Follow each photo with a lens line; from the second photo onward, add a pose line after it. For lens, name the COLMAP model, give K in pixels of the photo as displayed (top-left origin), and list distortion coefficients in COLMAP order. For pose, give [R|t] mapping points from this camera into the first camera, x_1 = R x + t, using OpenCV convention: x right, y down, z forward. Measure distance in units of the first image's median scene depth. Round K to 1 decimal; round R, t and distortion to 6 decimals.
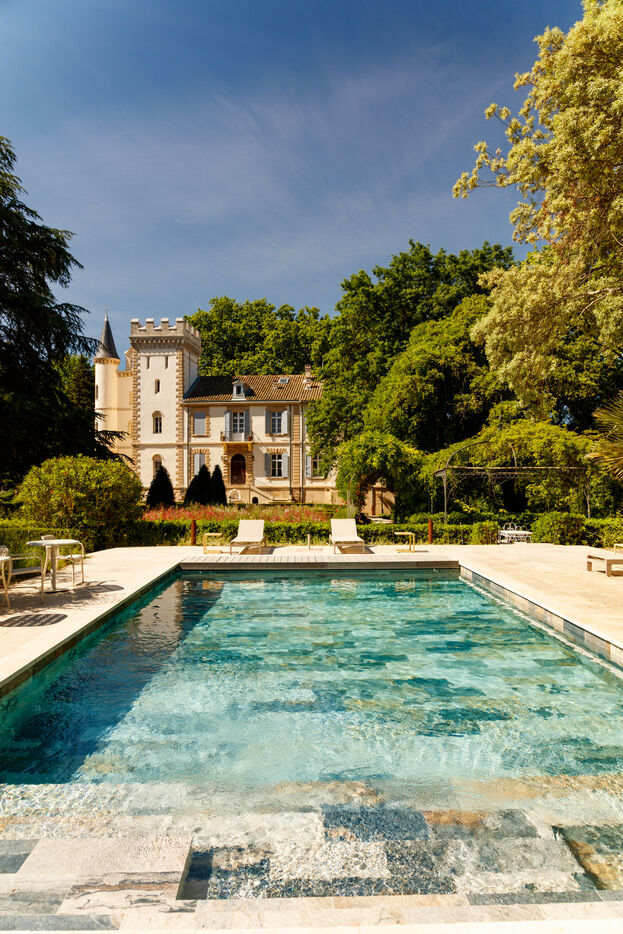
lens RADIAL K [[642.7, 0, 311.5], [0, 642.7, 467.0], [0, 0, 1]] dist [-0.000867, -0.000049]
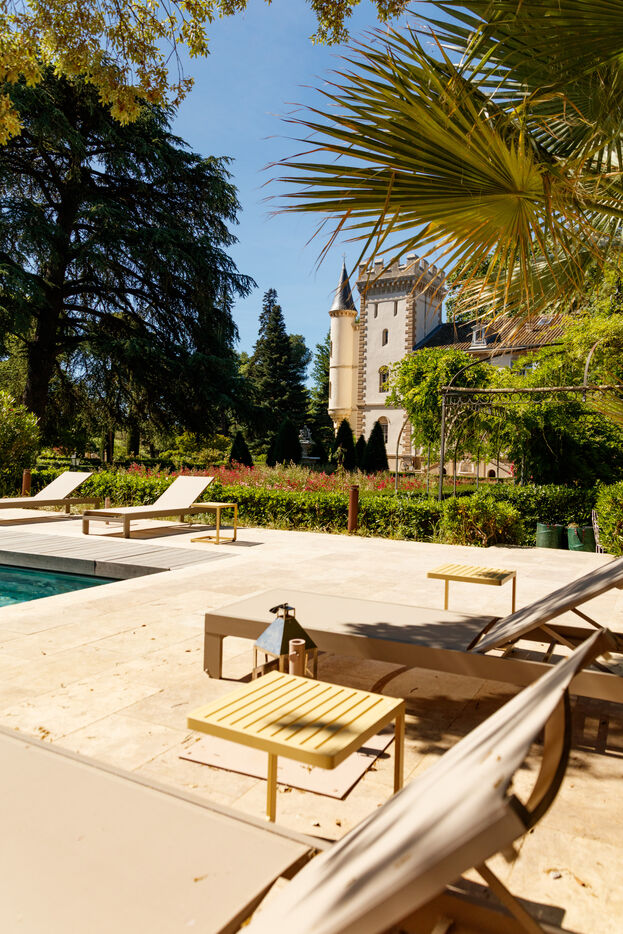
lens RADIAL K [[674.0, 0, 311.5], [0, 674.0, 467.0], [0, 0, 1]] dist [0.001964, 0.000729]
pose [[0.855491, 0.035915, -0.516571, 0.148449], [-0.019090, 0.999101, 0.037849, 0.015644], [0.517466, -0.022518, 0.855407, 0.174700]]
